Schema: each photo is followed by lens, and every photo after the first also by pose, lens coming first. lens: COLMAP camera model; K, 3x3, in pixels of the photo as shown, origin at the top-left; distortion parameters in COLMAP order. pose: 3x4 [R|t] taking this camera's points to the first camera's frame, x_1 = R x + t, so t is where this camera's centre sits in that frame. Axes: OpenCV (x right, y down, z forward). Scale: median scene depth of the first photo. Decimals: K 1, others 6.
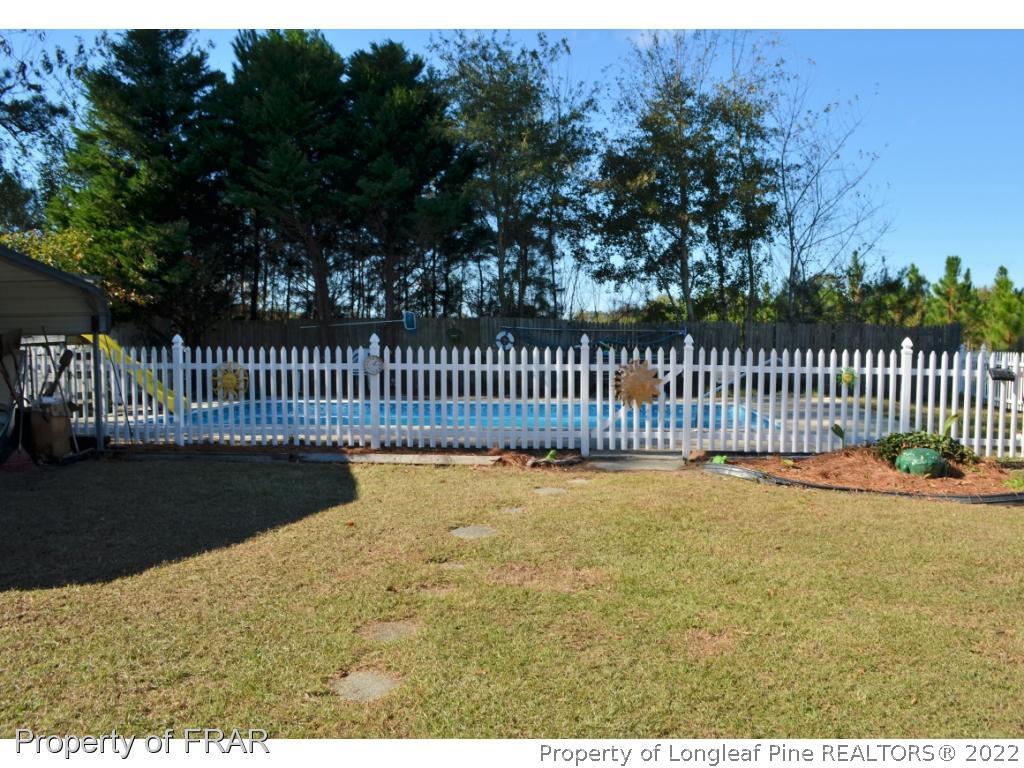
lens RADIAL K [[816.5, 0, 508.5], [0, 816.5, 411.3], [0, 0, 1]] dist [-0.069206, -0.002205]
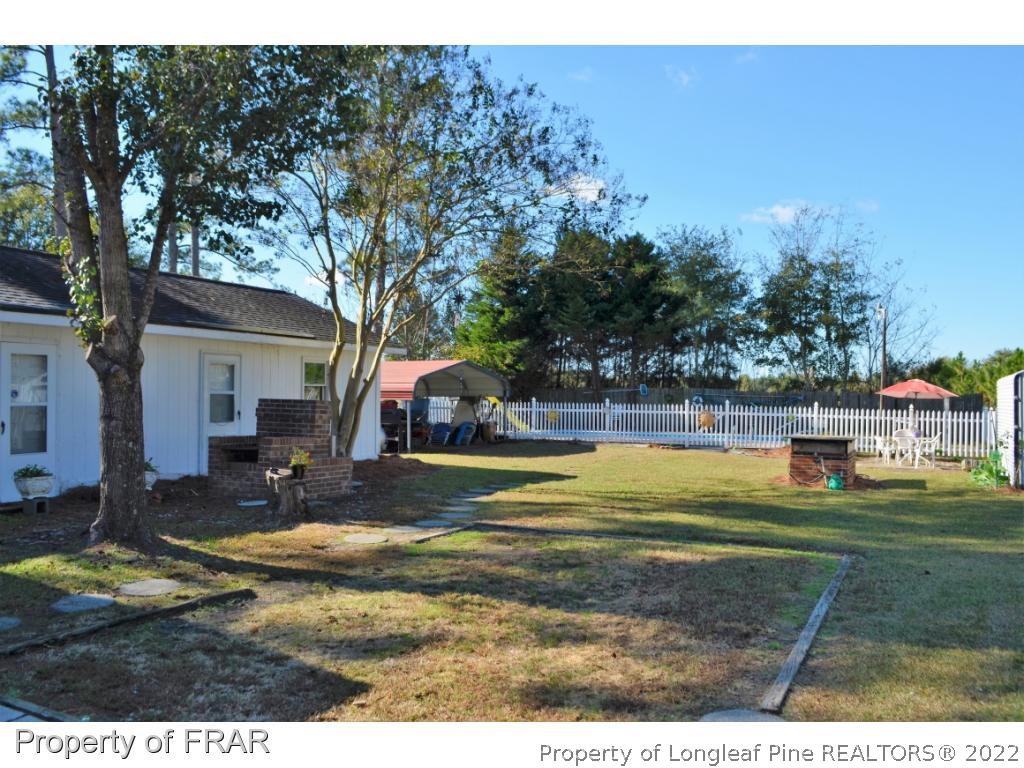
lens RADIAL K [[816.5, 0, 508.5], [0, 816.5, 411.3], [0, 0, 1]] dist [-0.069206, -0.002205]
pose [[0.938502, 0.015961, -0.344906, 0.218827], [-0.040550, 0.997113, -0.064195, 0.062965], [0.342886, 0.074233, 0.936440, -0.770171]]
